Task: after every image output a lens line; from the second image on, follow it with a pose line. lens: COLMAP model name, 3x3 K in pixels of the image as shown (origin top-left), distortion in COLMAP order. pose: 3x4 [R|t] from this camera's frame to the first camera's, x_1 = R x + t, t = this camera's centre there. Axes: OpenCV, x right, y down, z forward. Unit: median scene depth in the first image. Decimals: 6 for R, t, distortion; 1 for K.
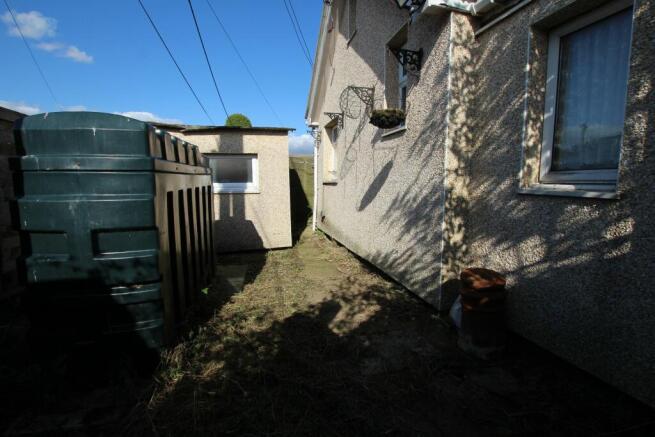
lens RADIAL K [[315.7, 0, 327.5], [0, 315.7, 218.5], [0, 0, 1]] dist [-0.022095, 0.000768]
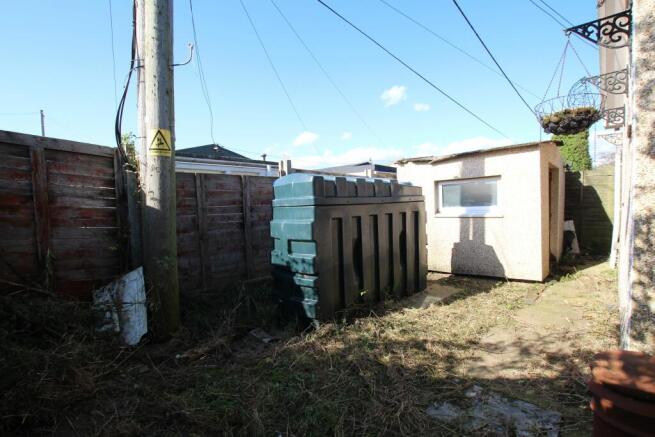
lens RADIAL K [[315.7, 0, 327.5], [0, 315.7, 218.5], [0, 0, 1]] dist [-0.022095, 0.000768]
pose [[0.504756, 0.014079, -0.863147, 0.539128], [-0.067891, 0.997418, -0.023432, -0.032757], [0.860588, 0.070427, 0.504408, 0.154030]]
